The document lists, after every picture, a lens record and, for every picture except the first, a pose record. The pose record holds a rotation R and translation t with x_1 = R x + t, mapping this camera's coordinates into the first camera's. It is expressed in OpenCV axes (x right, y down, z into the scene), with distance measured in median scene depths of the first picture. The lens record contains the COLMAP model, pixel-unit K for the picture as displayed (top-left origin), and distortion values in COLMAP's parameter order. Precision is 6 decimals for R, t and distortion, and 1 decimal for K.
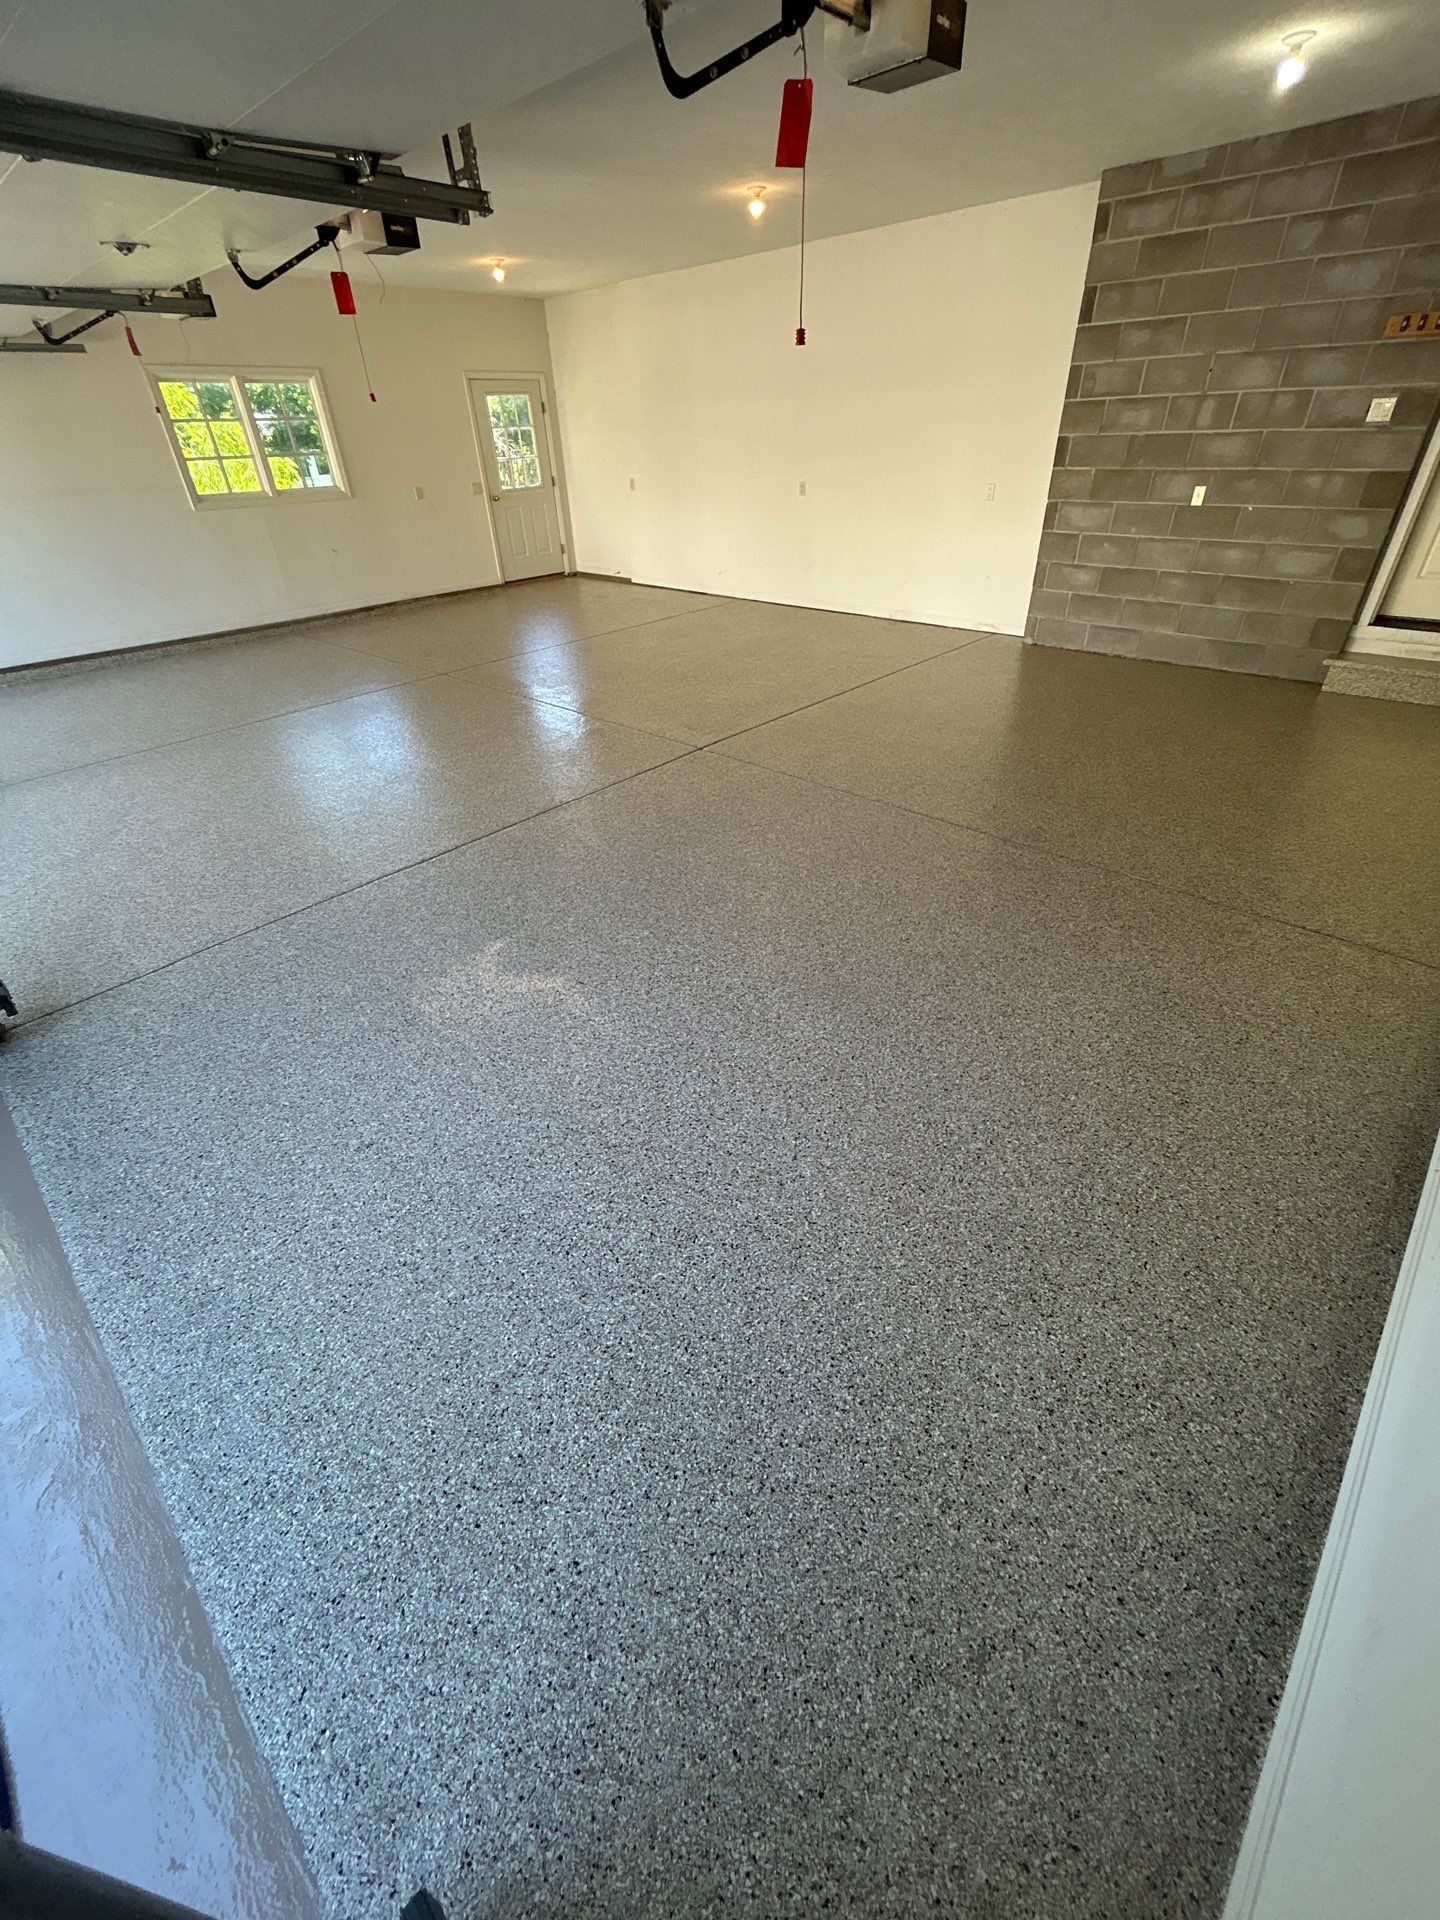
lens RADIAL K [[782.4, 0, 699.7], [0, 782.4, 949.8], [0, 0, 1]] dist [0.006207, -0.001499]
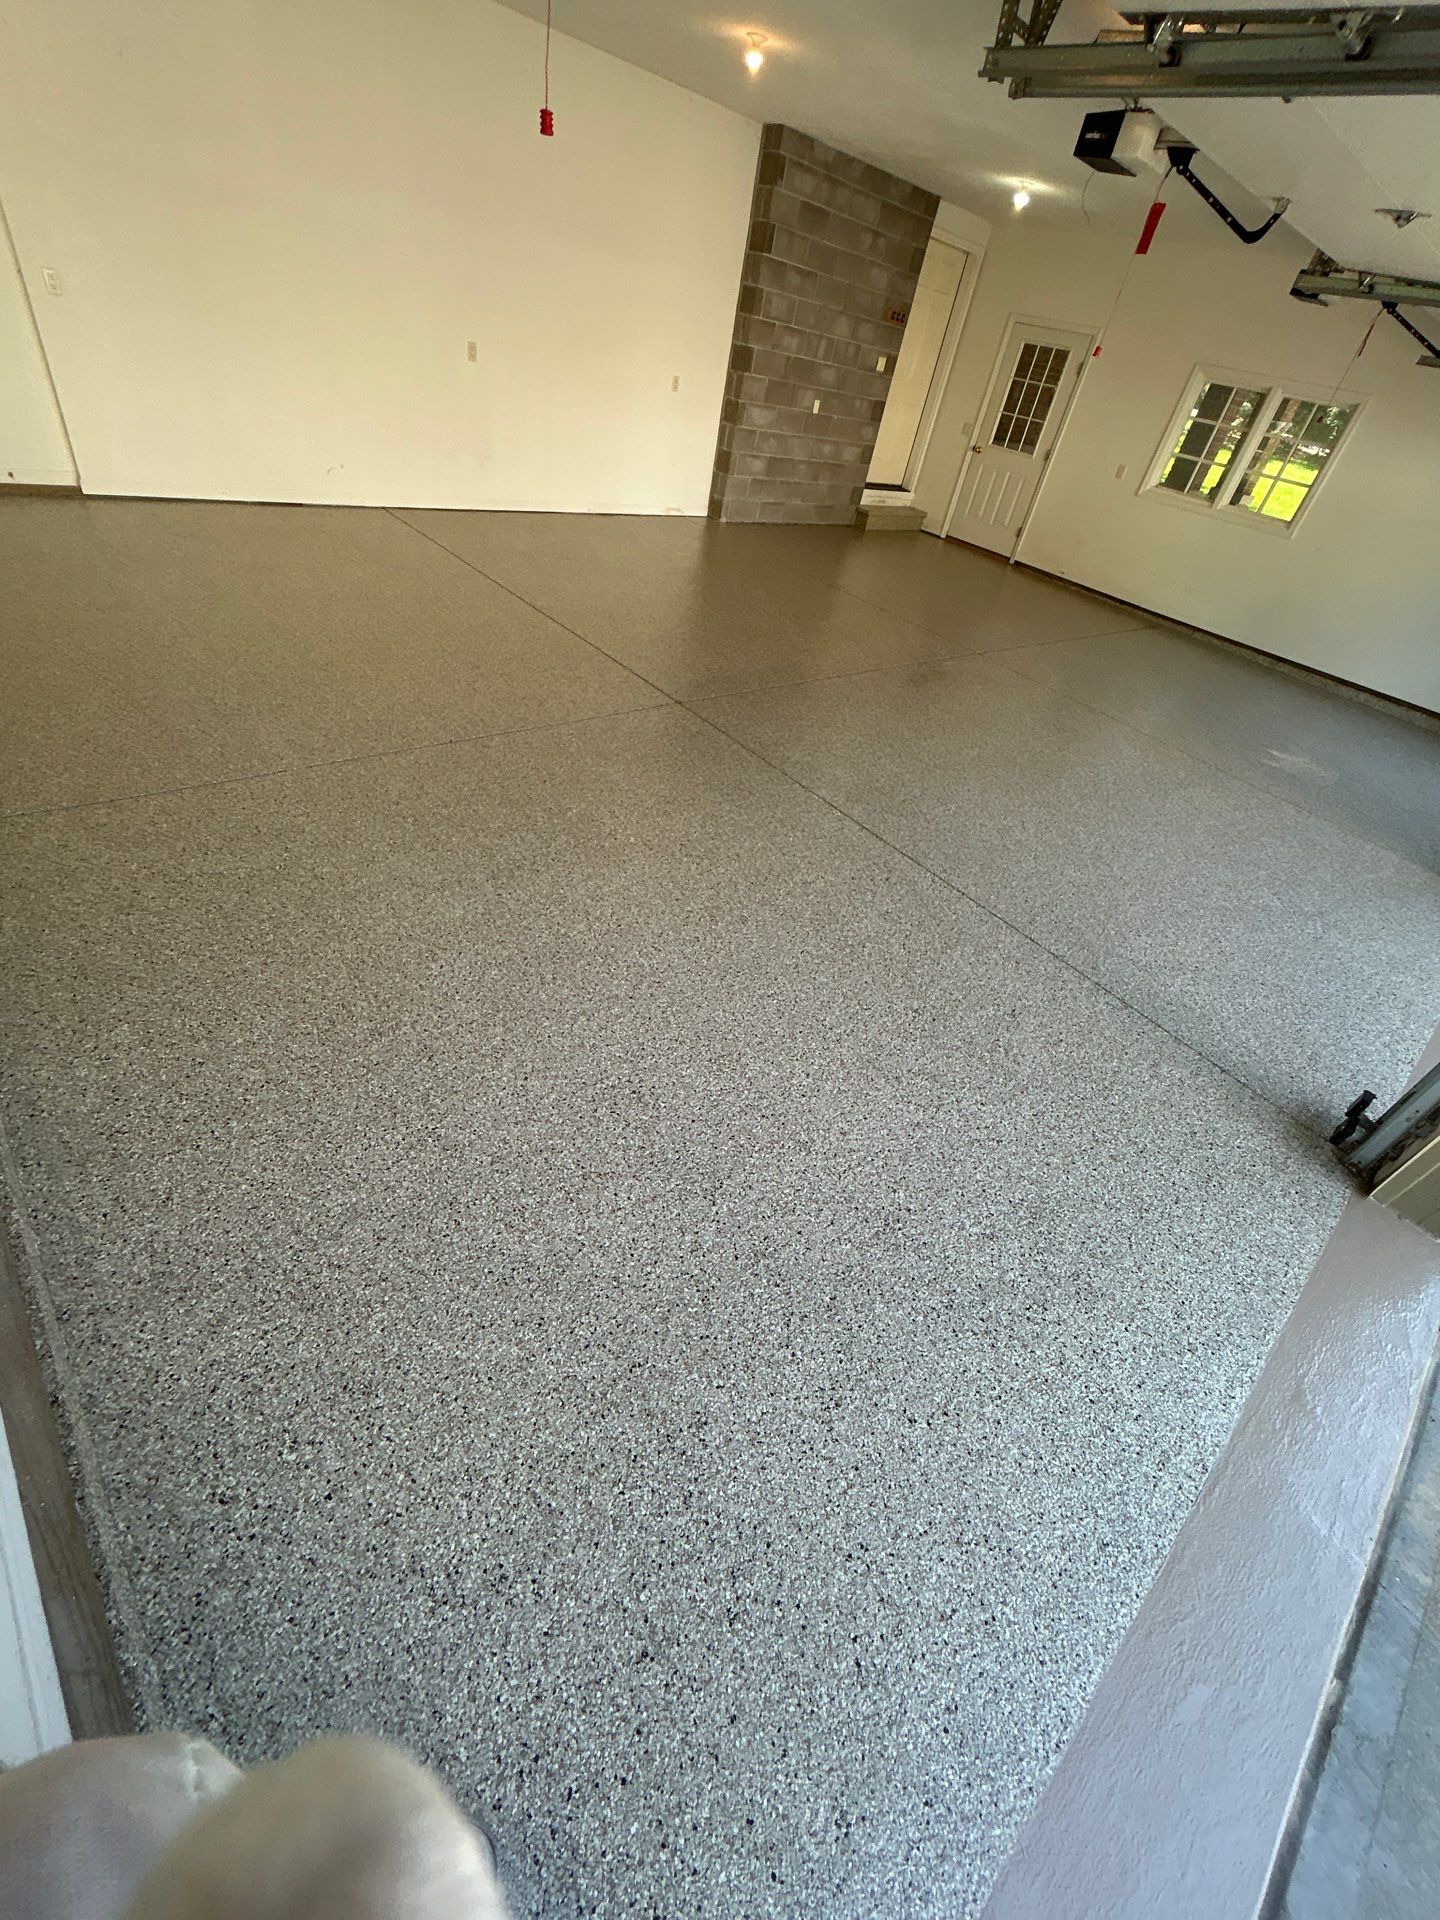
lens RADIAL K [[782.4, 0, 714.7], [0, 782.4, 960.6], [0, 0, 1]] dist [0.006207, -0.001499]
pose [[0.063176, -0.597408, 0.799445, -1.219761], [0.392145, 0.751476, 0.530572, -0.657696], [-0.917731, 0.279979, 0.281746, 1.057134]]
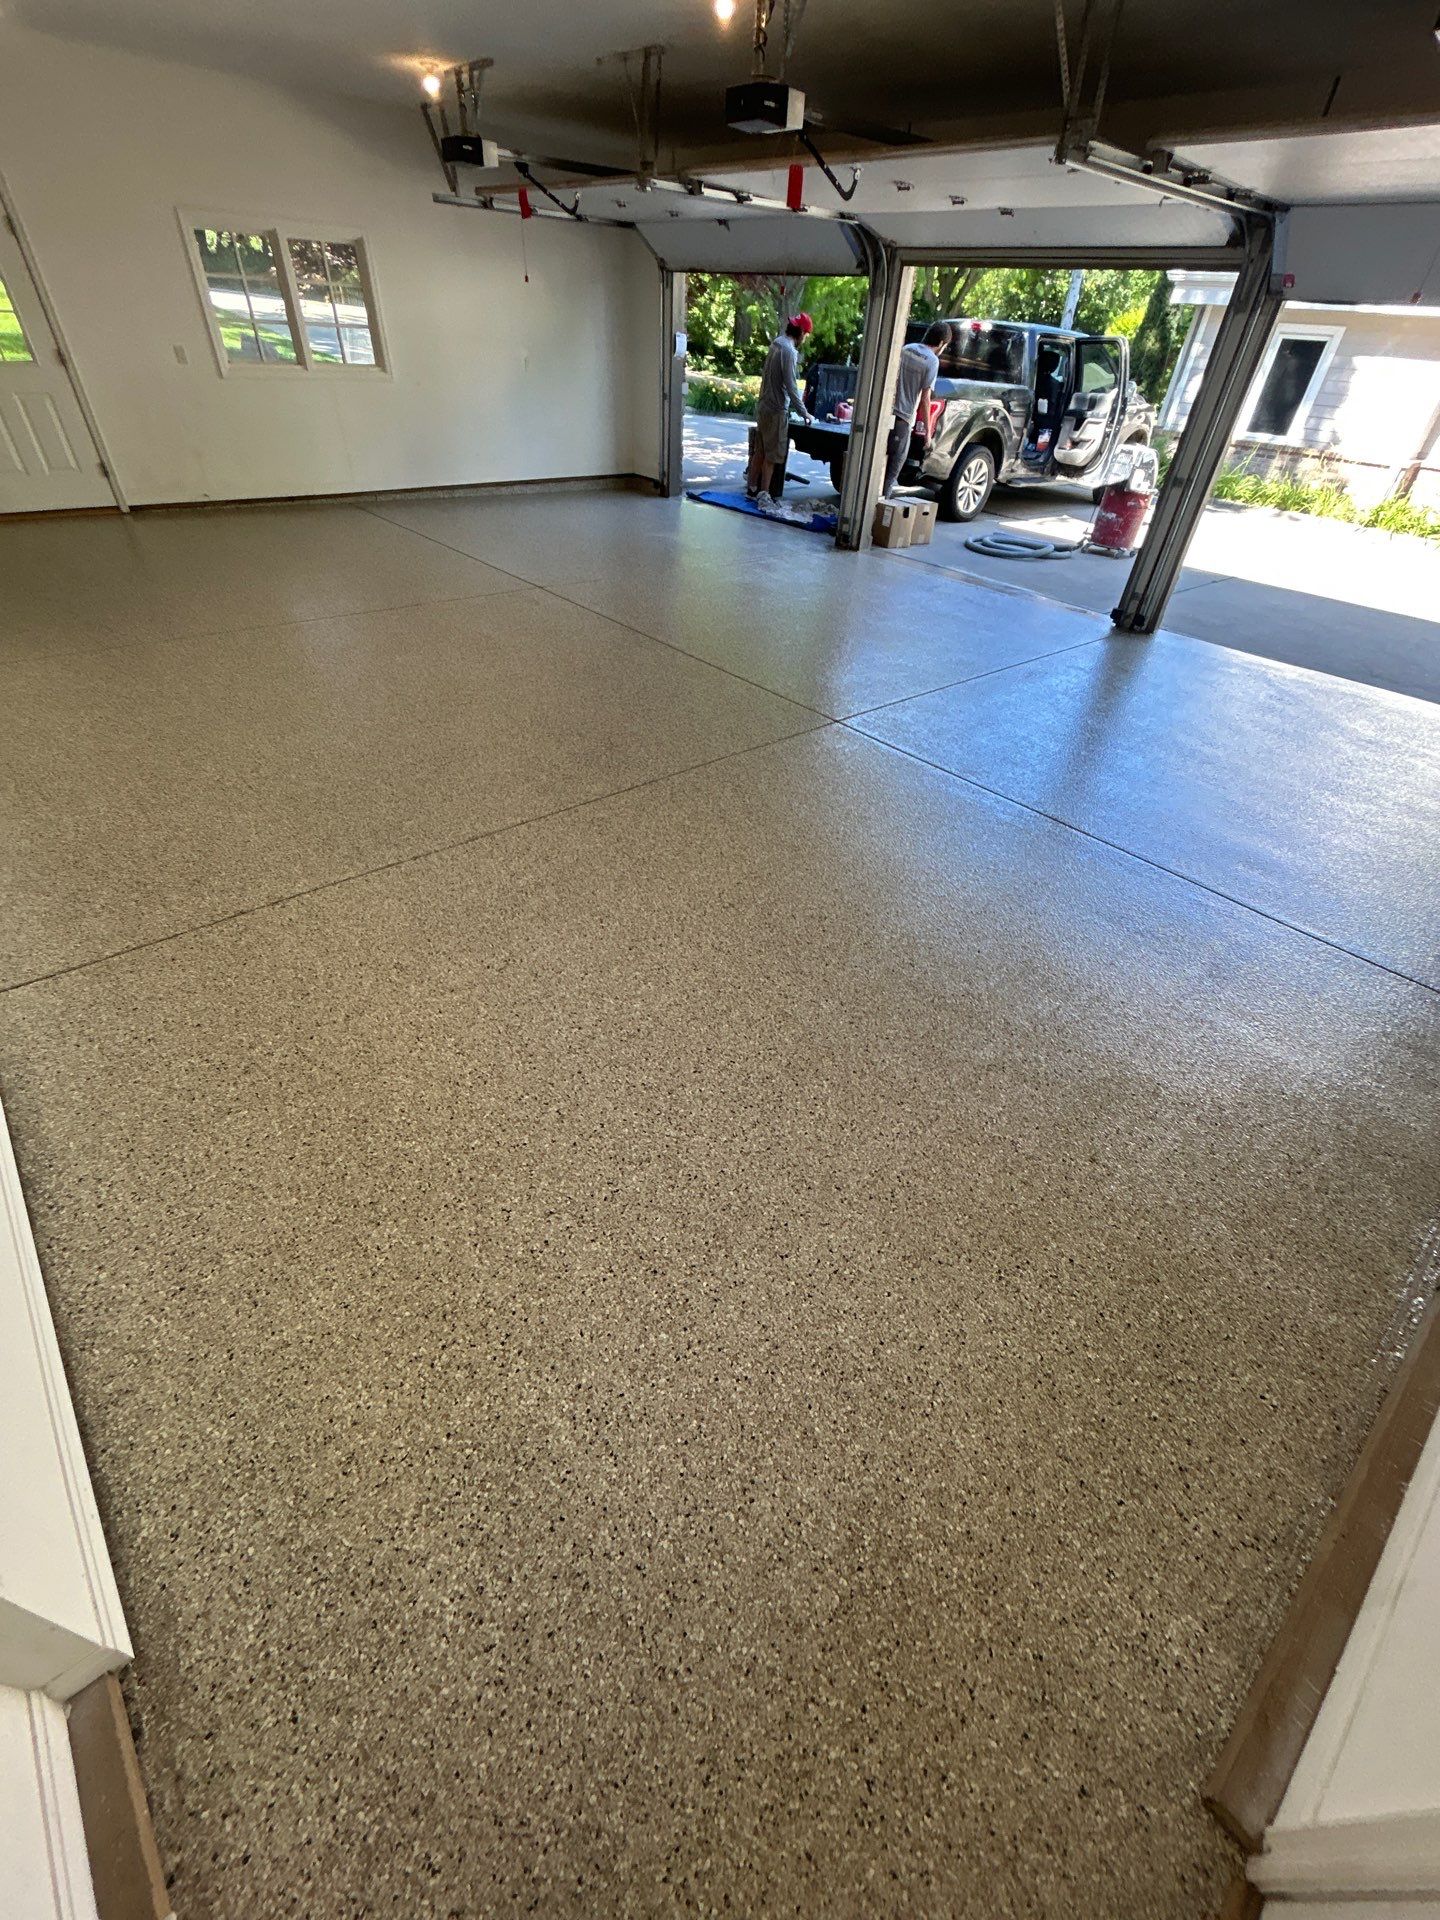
lens RADIAL K [[782.4, 0, 727.4], [0, 782.4, 961.9], [0, 0, 1]] dist [0.006207, -0.001499]
pose [[-0.996460, -0.070265, 0.046147, -0.402961], [0.023330, 0.296236, 0.954830, -1.125385], [-0.080761, 0.952527, -0.293548, 1.690386]]
